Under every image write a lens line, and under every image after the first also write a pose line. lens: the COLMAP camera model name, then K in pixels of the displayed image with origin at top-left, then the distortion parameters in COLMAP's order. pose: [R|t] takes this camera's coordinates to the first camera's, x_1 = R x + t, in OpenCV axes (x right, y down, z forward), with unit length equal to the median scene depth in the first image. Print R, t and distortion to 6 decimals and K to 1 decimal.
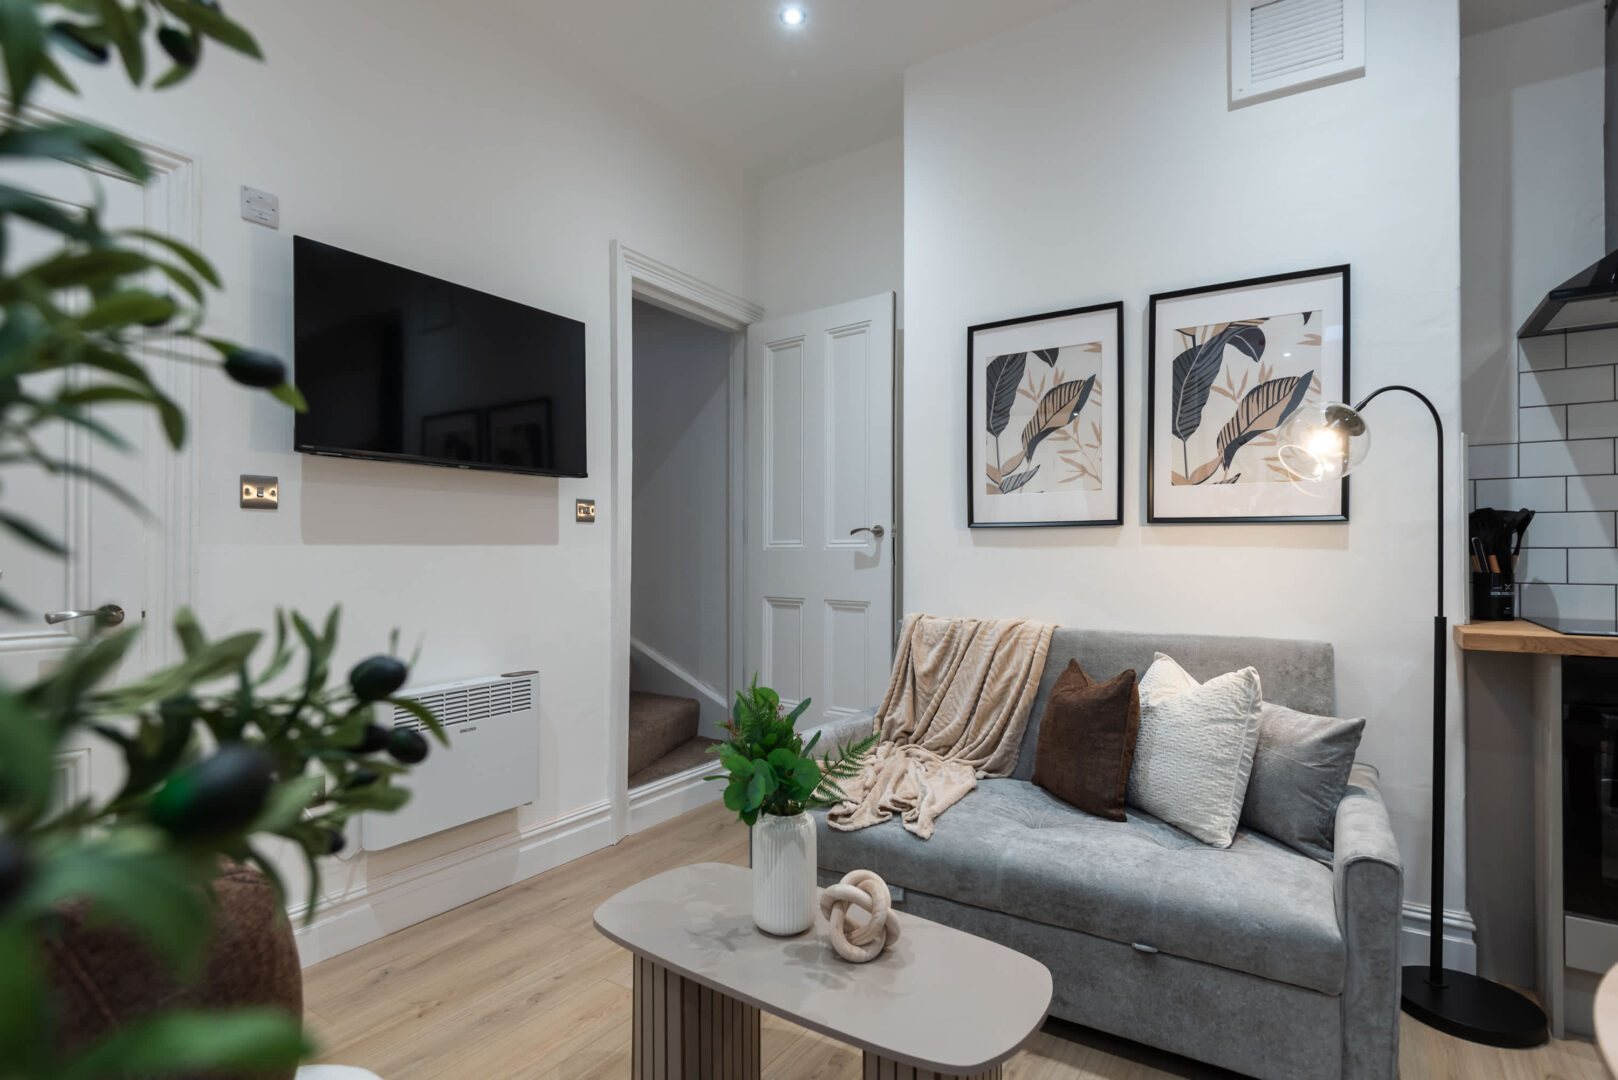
lens RADIAL K [[785.6, 0, 807.2], [0, 785.6, 555.5], [0, 0, 1]] dist [0.013361, -0.003432]
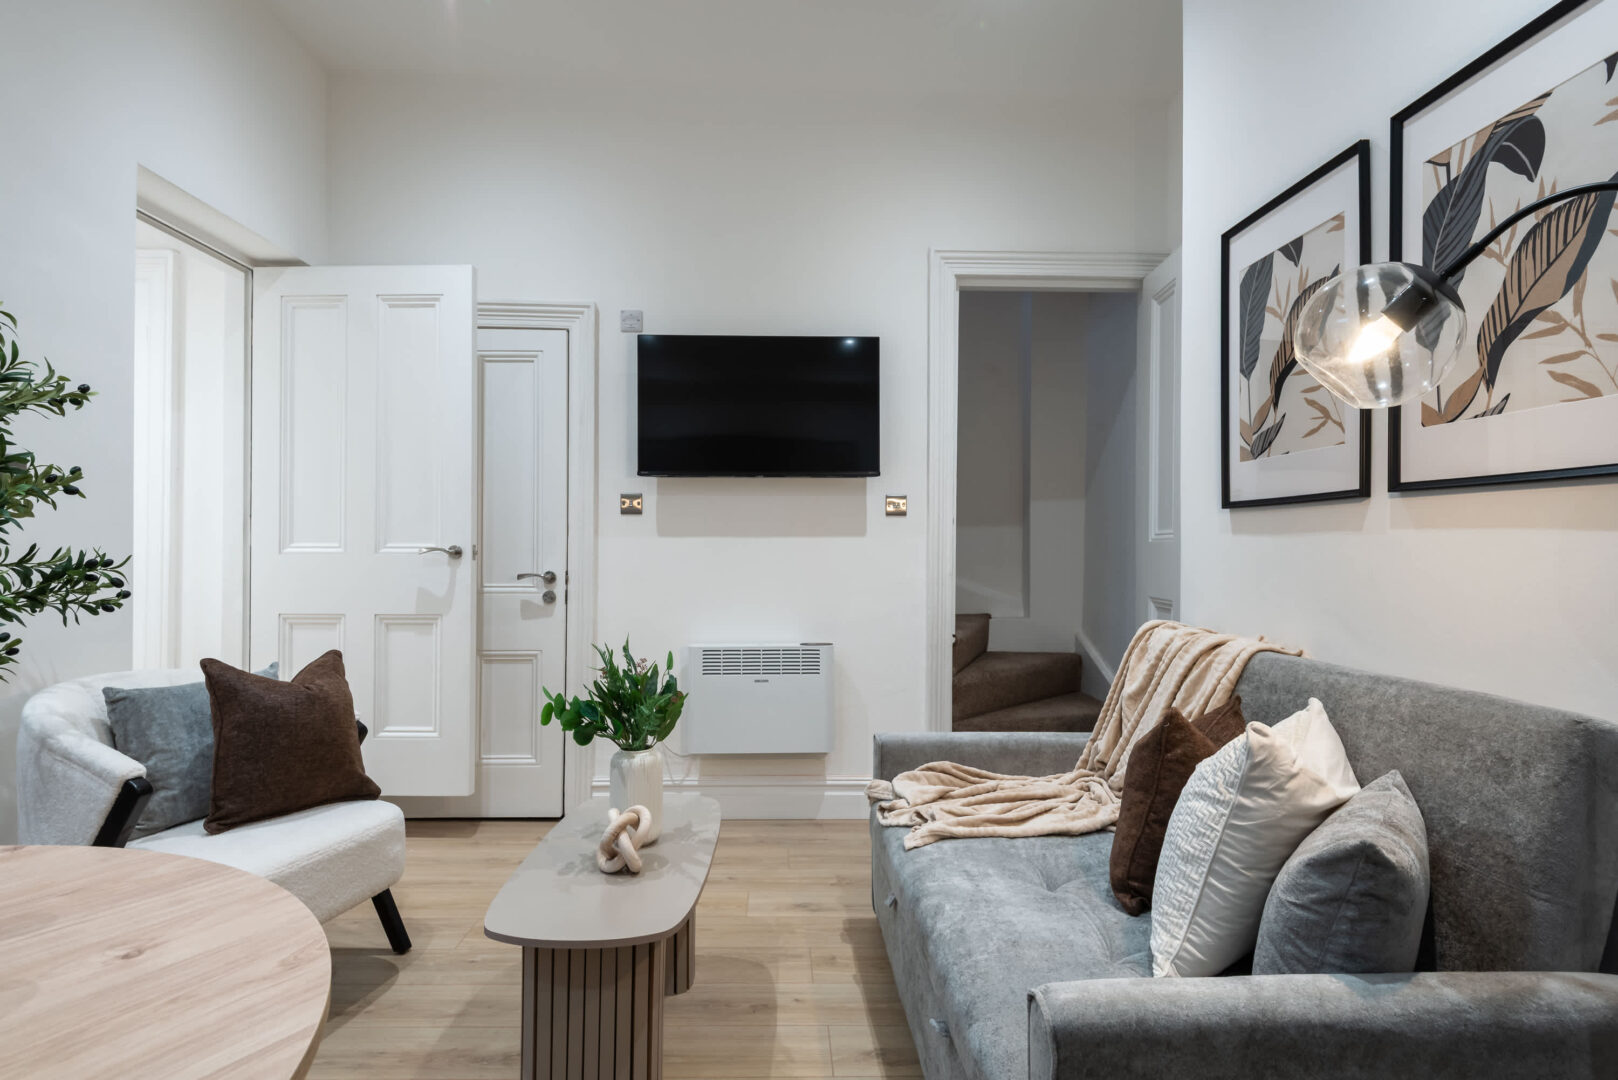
lens RADIAL K [[837.2, 0, 810.1], [0, 837.2, 550.7], [0, 0, 1]] dist [0.012902, -0.009493]
pose [[0.588928, 0.005966, -0.808163, 0.722315], [-0.006048, 0.999977, 0.002975, 0.004962], [0.808163, 0.003136, 0.588951, 0.266003]]
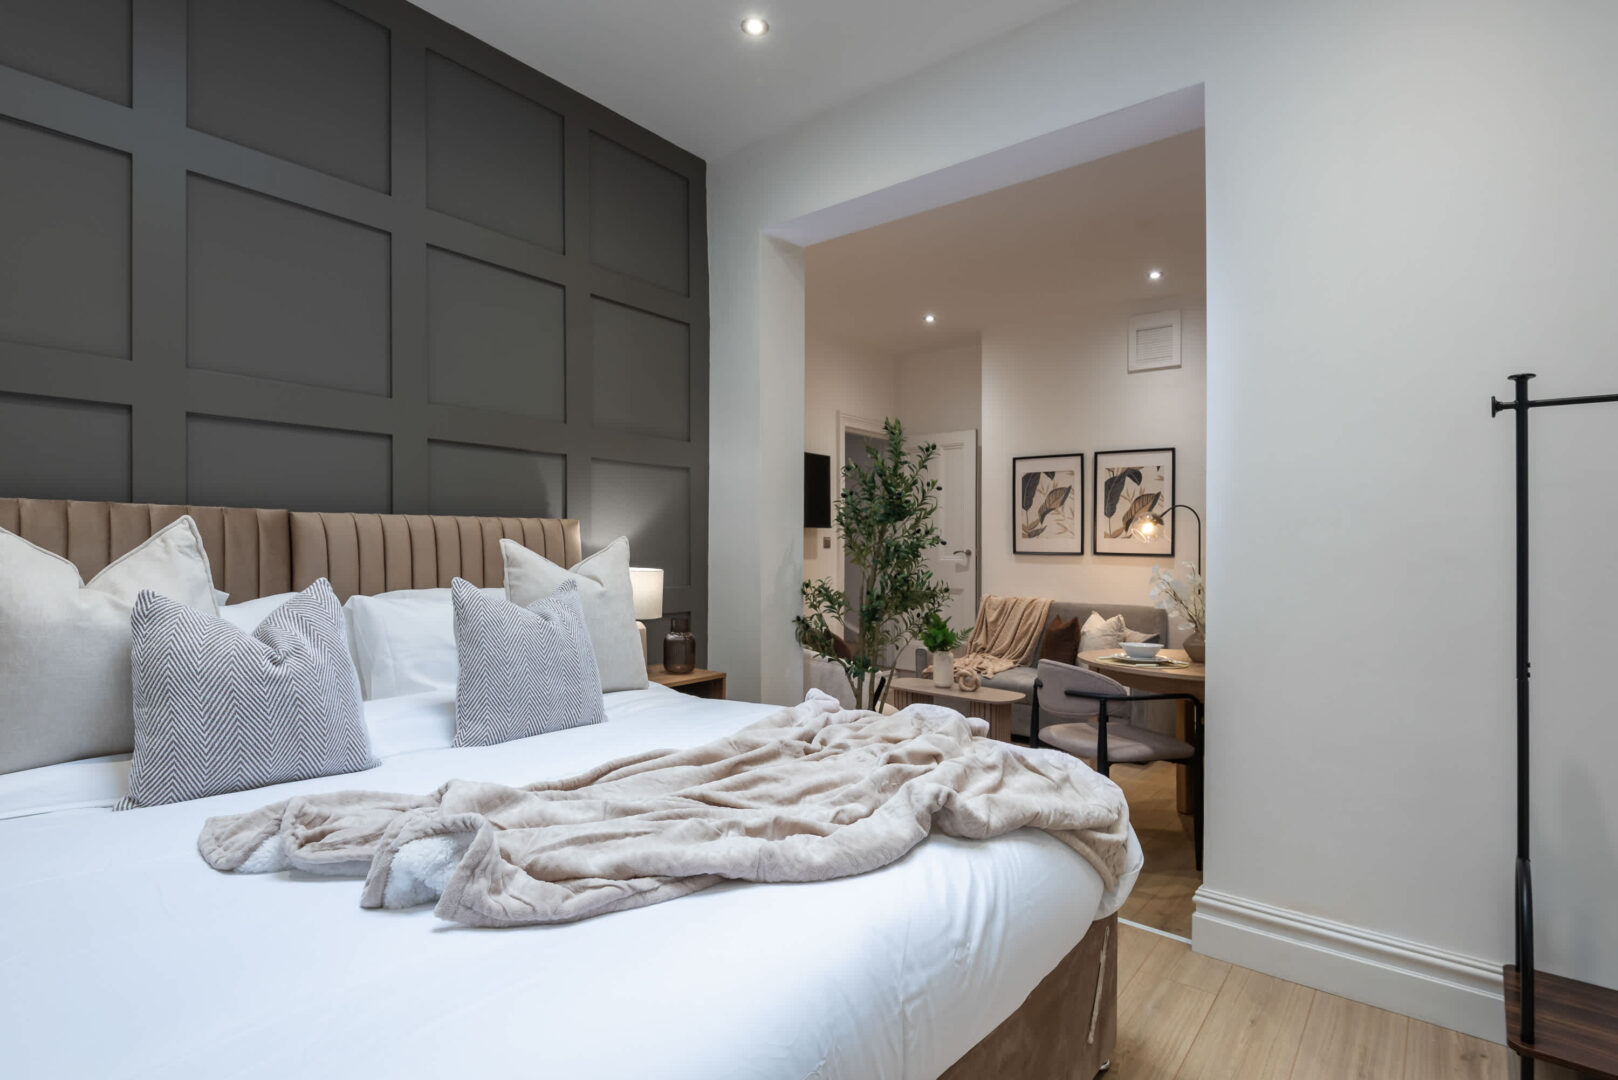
lens RADIAL K [[785.6, 0, 804.7], [0, 785.6, 523.7], [0, 0, 1]] dist [0.013361, -0.003432]
pose [[0.995451, 0.007596, -0.094972, -0.175613], [-0.010565, 0.999470, -0.030798, -0.052708], [0.094688, 0.031661, 0.995003, -1.336988]]
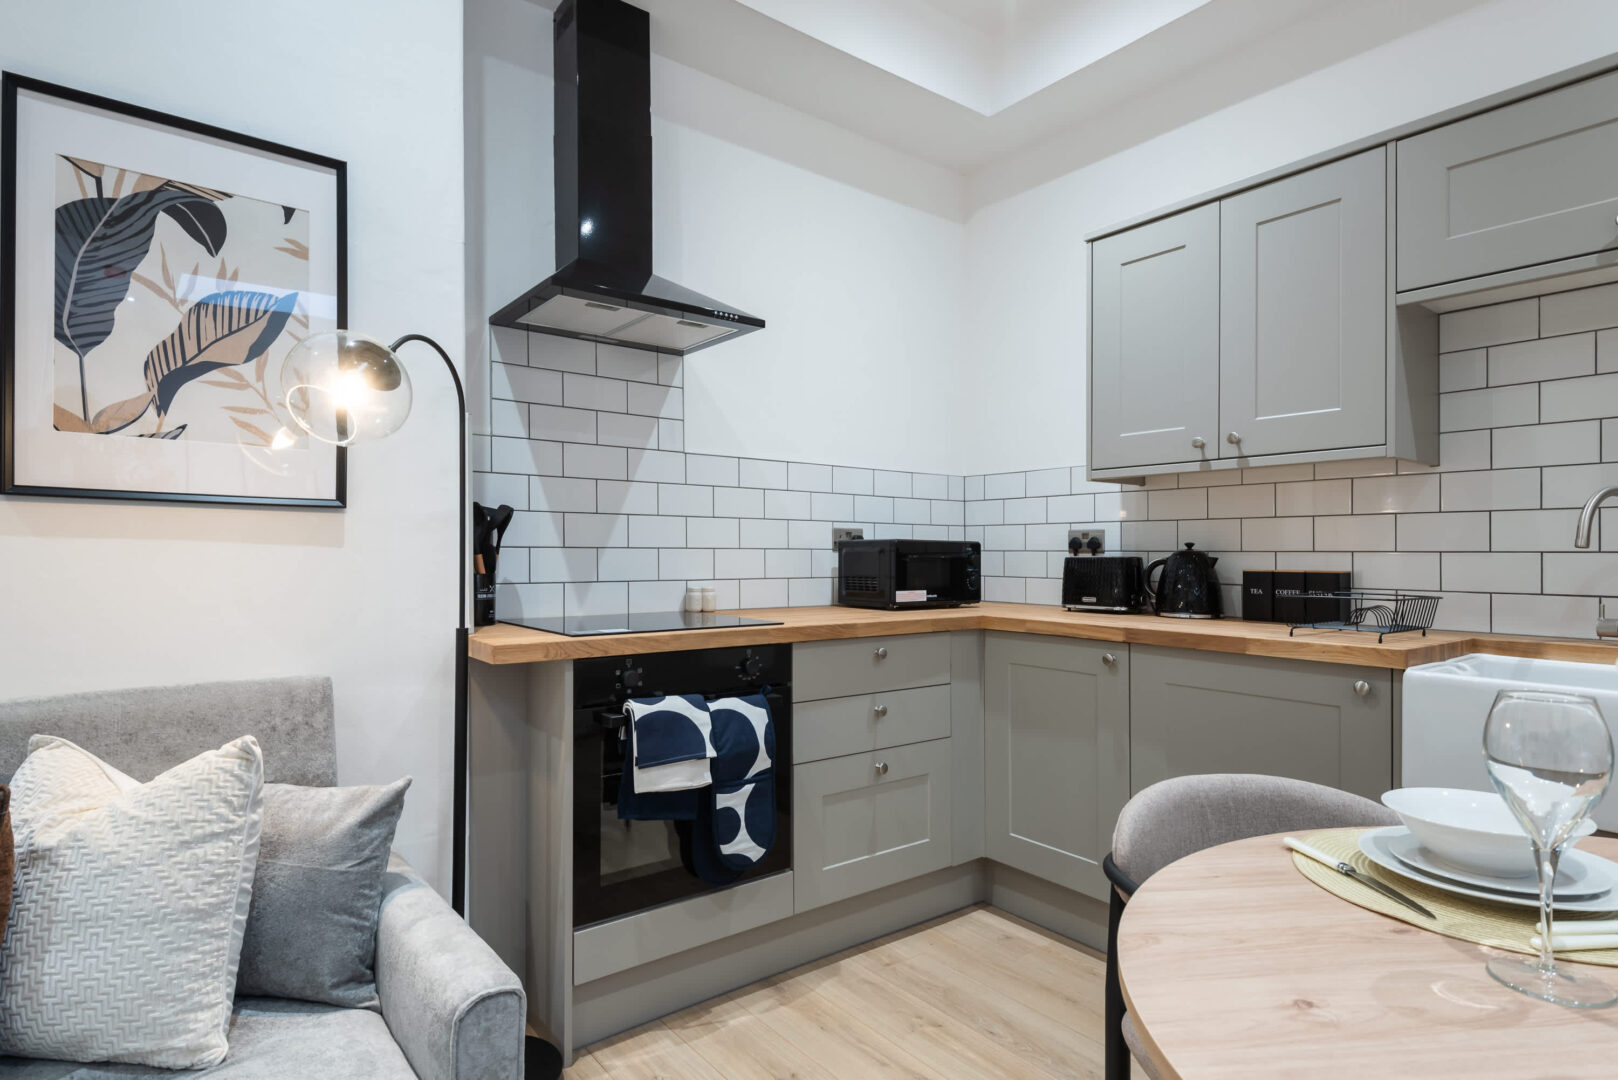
lens RADIAL K [[837.2, 0, 803.4], [0, 837.2, 557.5], [0, 0, 1]] dist [0.012902, -0.009493]
pose [[0.318299, -0.001523, 0.947989, 0.066970], [0.003105, 0.999995, 0.000564, 0.003159], [-0.947985, 0.002764, 0.318302, 0.312364]]
